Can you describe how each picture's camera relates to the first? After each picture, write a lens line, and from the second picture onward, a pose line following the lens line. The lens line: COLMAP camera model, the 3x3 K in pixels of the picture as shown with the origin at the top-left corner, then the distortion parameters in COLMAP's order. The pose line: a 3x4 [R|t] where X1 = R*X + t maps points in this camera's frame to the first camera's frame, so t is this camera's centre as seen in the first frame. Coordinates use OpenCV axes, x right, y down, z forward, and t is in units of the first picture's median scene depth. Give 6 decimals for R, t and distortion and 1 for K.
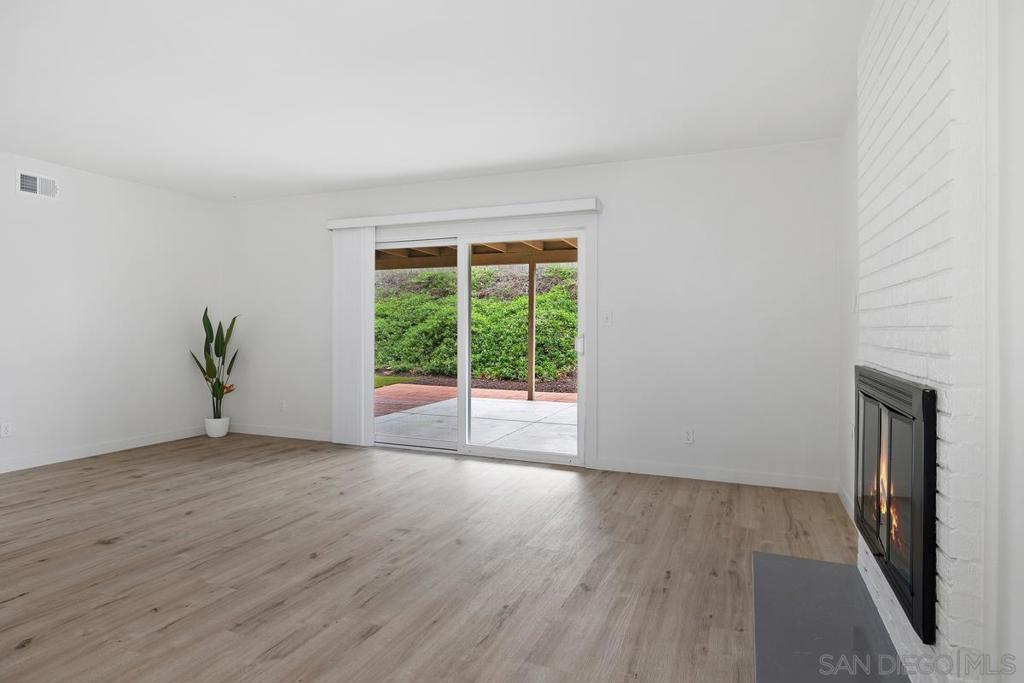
lens RADIAL K [[559.2, 0, 512.0], [0, 559.2, 341.5], [0, 0, 1]] dist [0.004694, -0.000224]
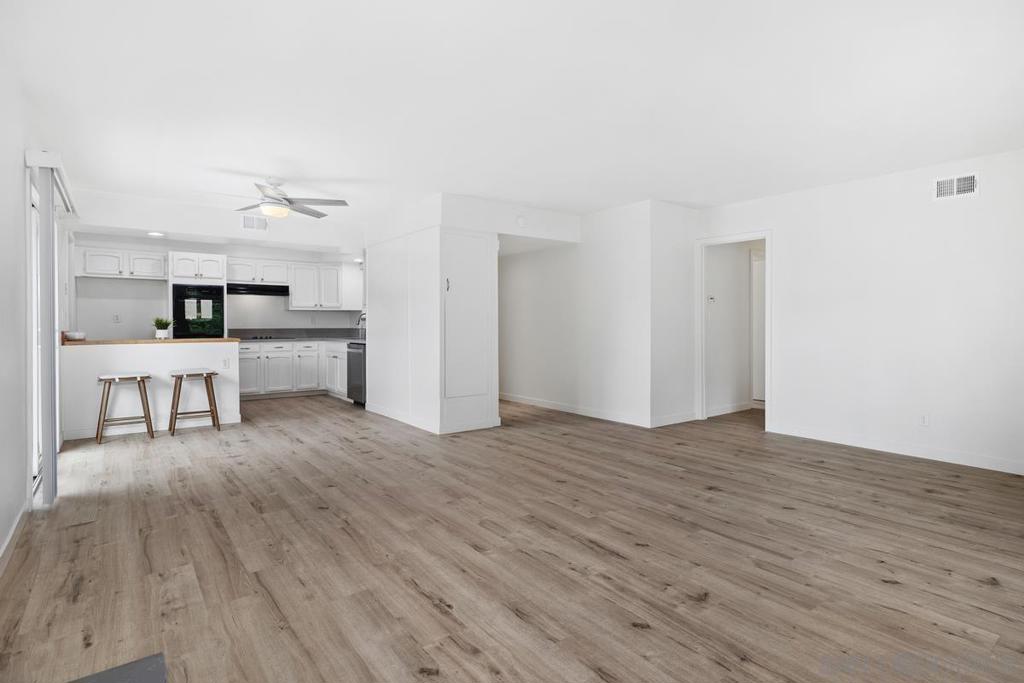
lens RADIAL K [[523.1, 0, 512.4], [0, 523.1, 328.5], [0, 0, 1]] dist [-0.000473, -0.000641]
pose [[-0.503502, 0.000981, -0.863994, 0.540060], [-0.025545, 0.999545, 0.016021, -0.021166], [0.863616, 0.030137, -0.503248, 1.152807]]
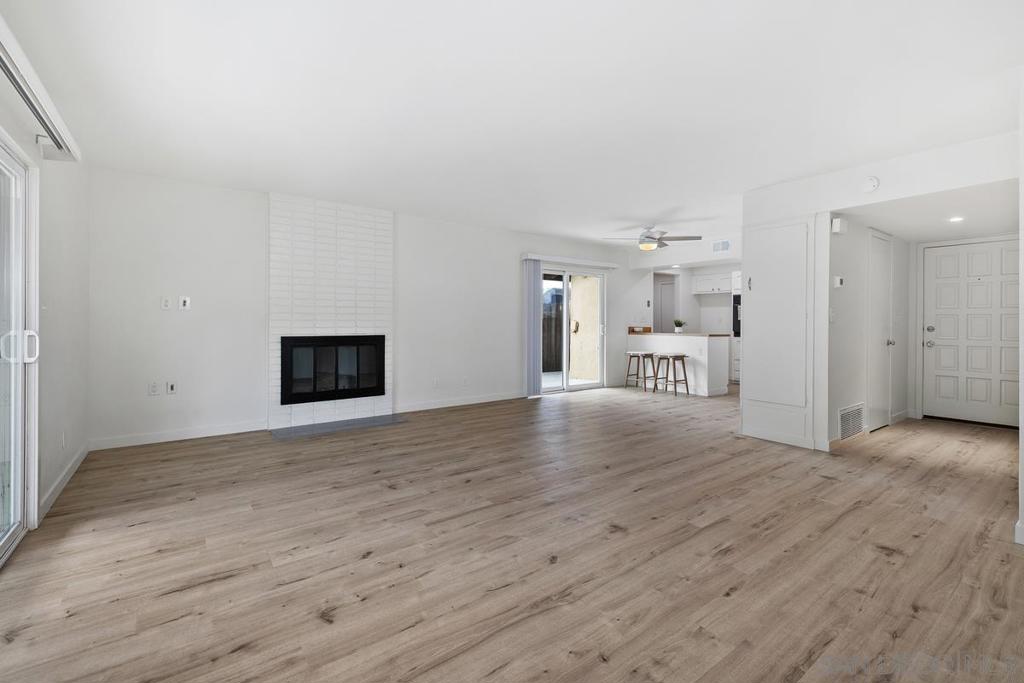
lens RADIAL K [[445.9, 0, 513.4], [0, 445.9, 323.4], [0, 0, 1]] dist [-0.000877, -0.000055]
pose [[-0.855118, -0.013316, 0.518262, -0.943333], [0.001290, 0.999612, 0.027811, -0.045423], [-0.518432, 0.024451, -0.854769, 1.730460]]
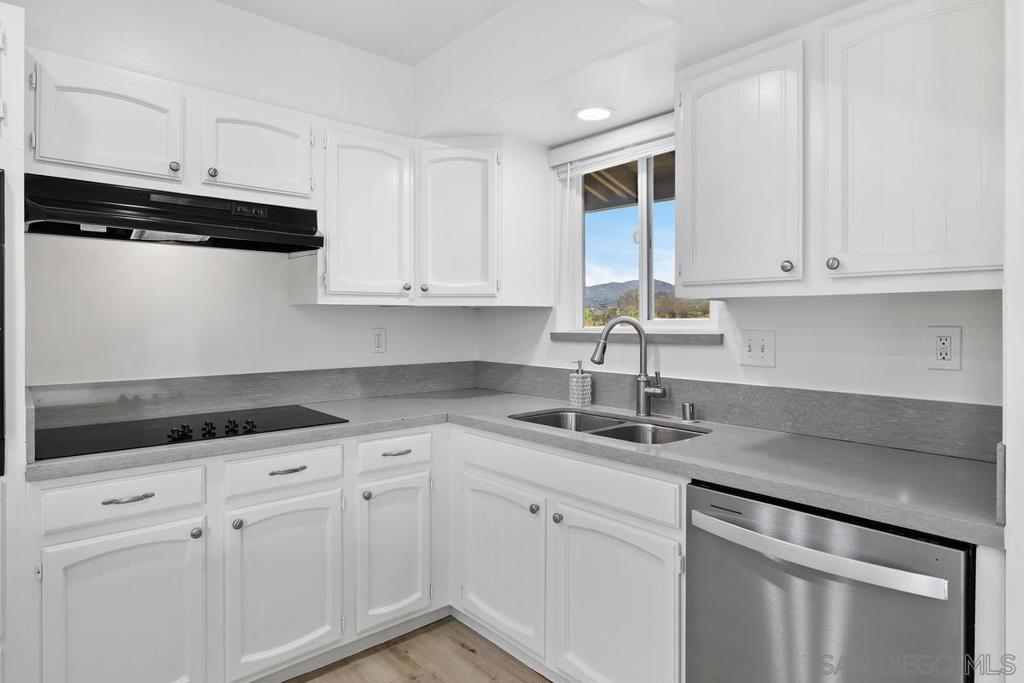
lens RADIAL K [[584.2, 0, 512.4], [0, 584.2, 320.1], [0, 0, 1]] dist [-0.000173, -0.000567]
pose [[-0.443510, -0.005906, -0.896250, -0.619084], [-0.027602, 0.999594, 0.007072, -0.036010], [0.895844, 0.027875, -0.443493, -0.606977]]
